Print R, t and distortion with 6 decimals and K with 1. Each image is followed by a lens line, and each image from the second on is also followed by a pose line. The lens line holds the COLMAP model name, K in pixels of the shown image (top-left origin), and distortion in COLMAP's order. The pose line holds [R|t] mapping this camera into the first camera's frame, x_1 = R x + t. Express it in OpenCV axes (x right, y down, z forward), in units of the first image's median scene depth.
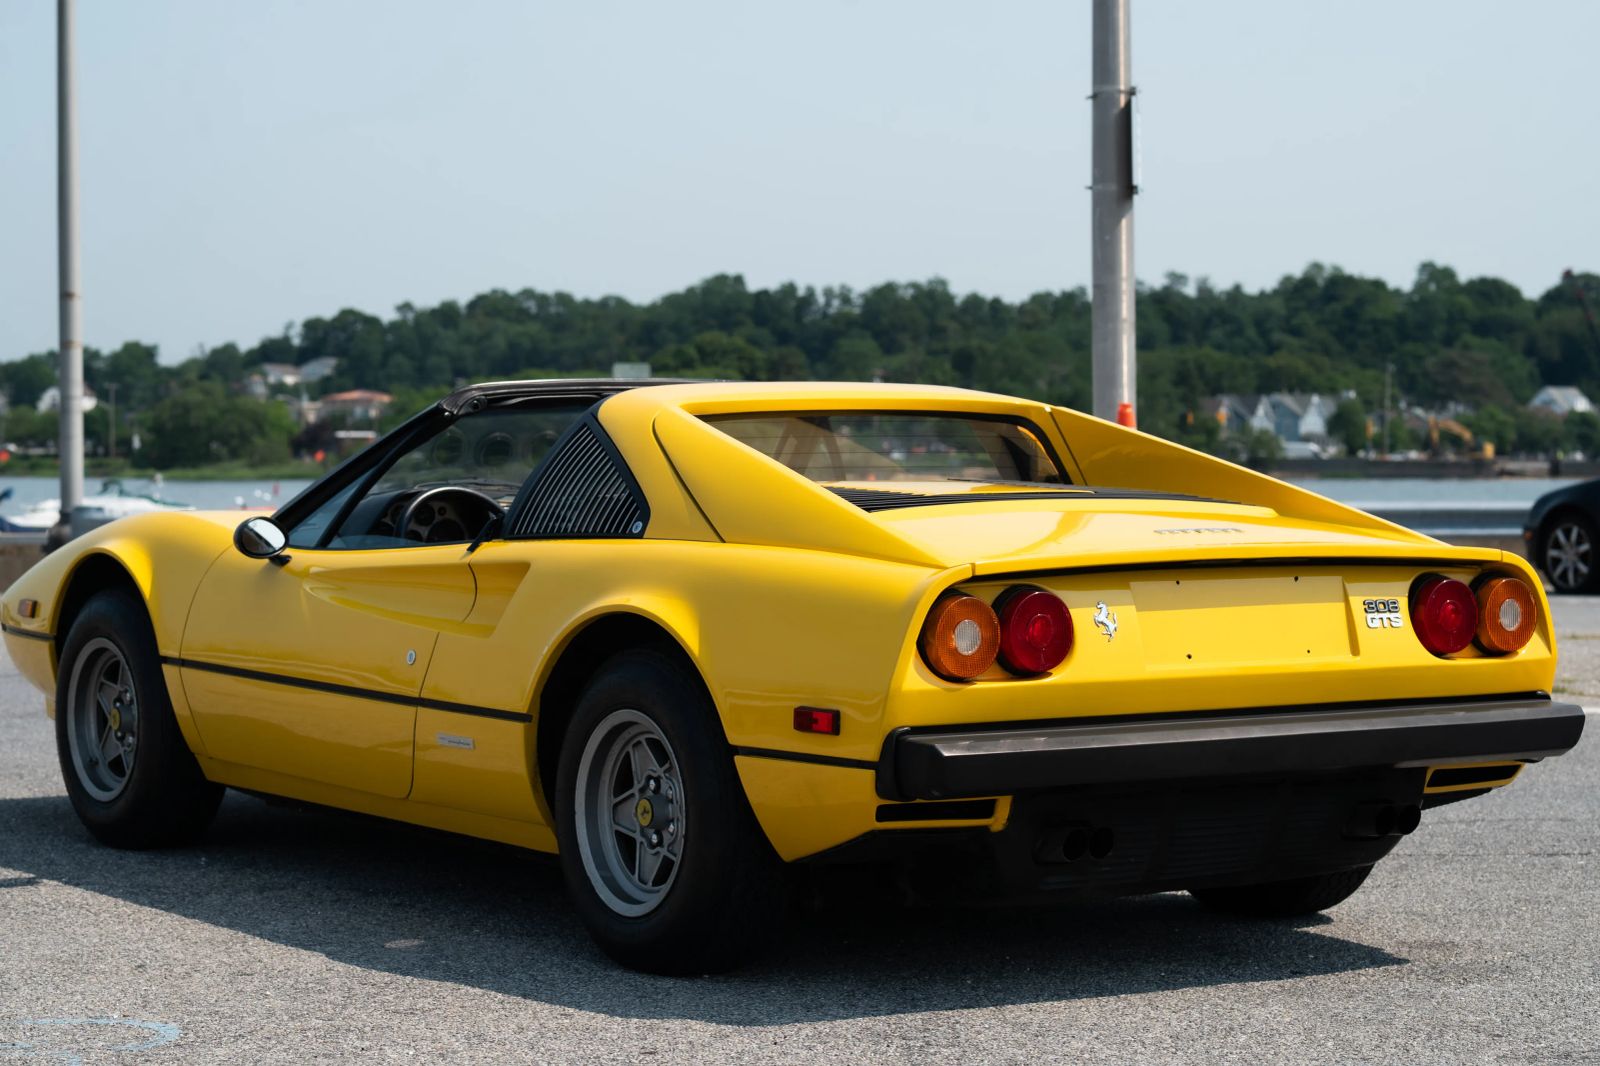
lens RADIAL K [[3191.5, 0, 800.0], [0, 3191.5, 533.0], [0, 0, 1]] dist [-0.088638, -0.173070]
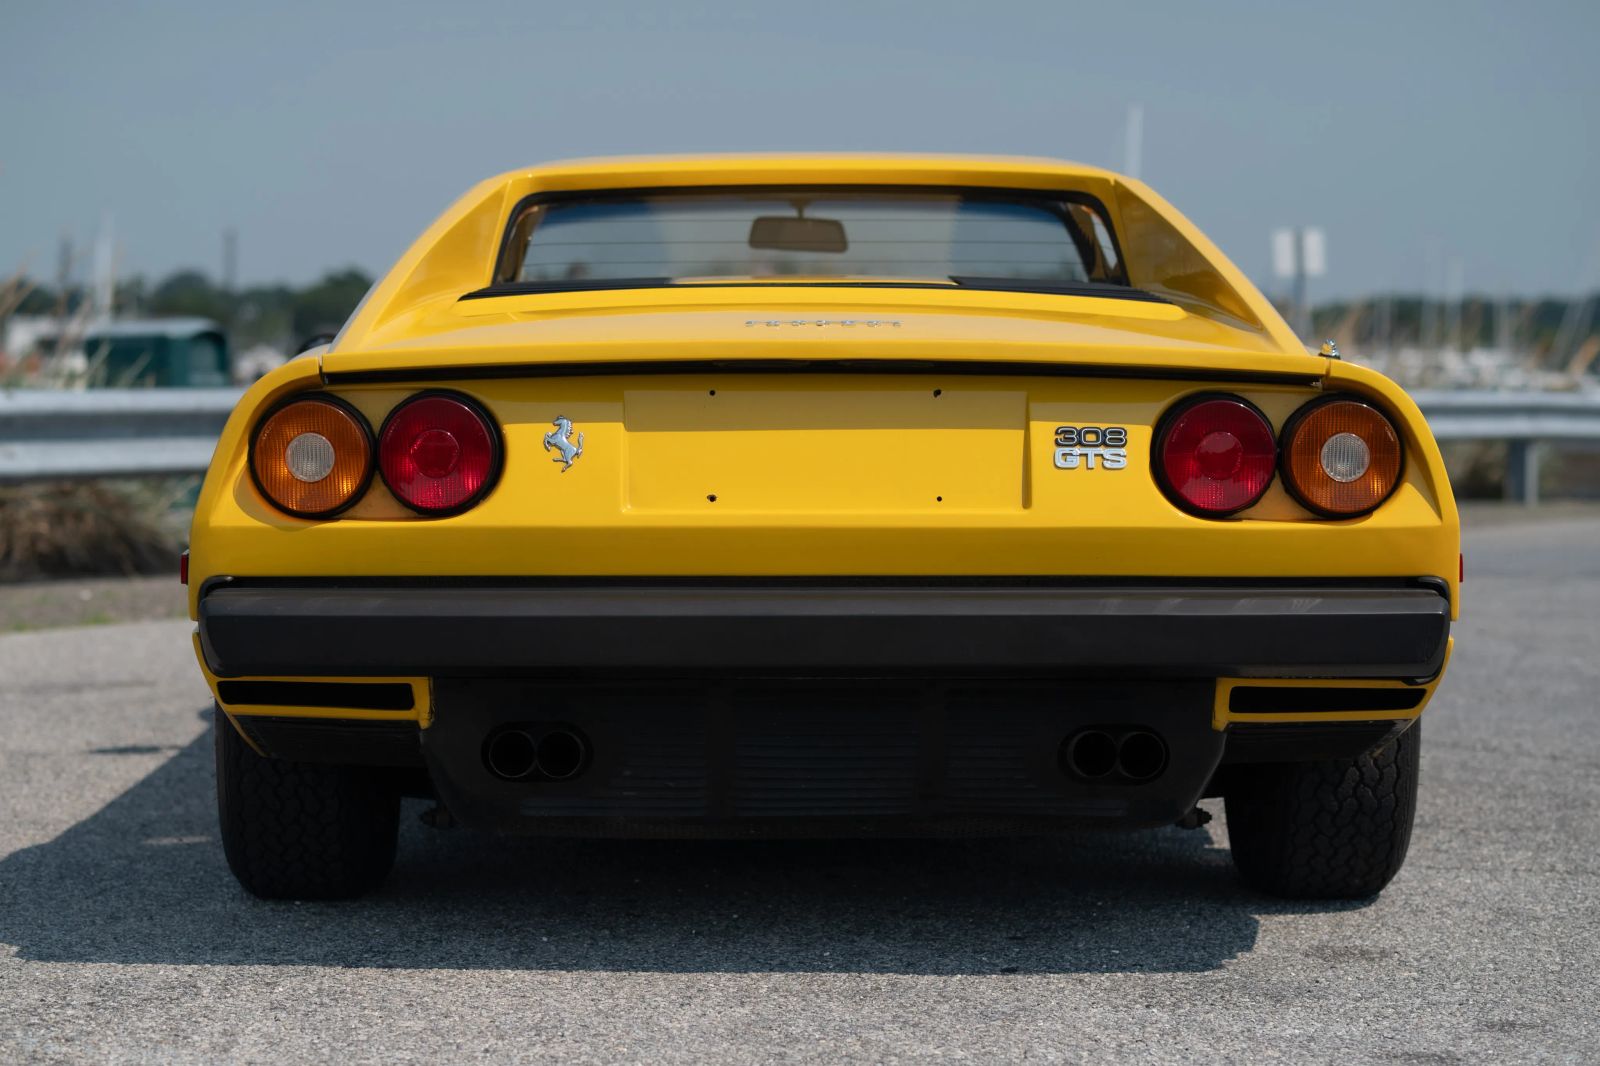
lens RADIAL K [[3191.5, 0, 800.0], [0, 3191.5, 533.0], [0, 0, 1]] dist [-0.088638, -0.173070]
pose [[0.878552, 0.034266, -0.476415, 0.453536], [-0.016370, 0.998998, 0.041664, 0.016281], [0.477365, -0.028806, 0.878233, 0.379844]]
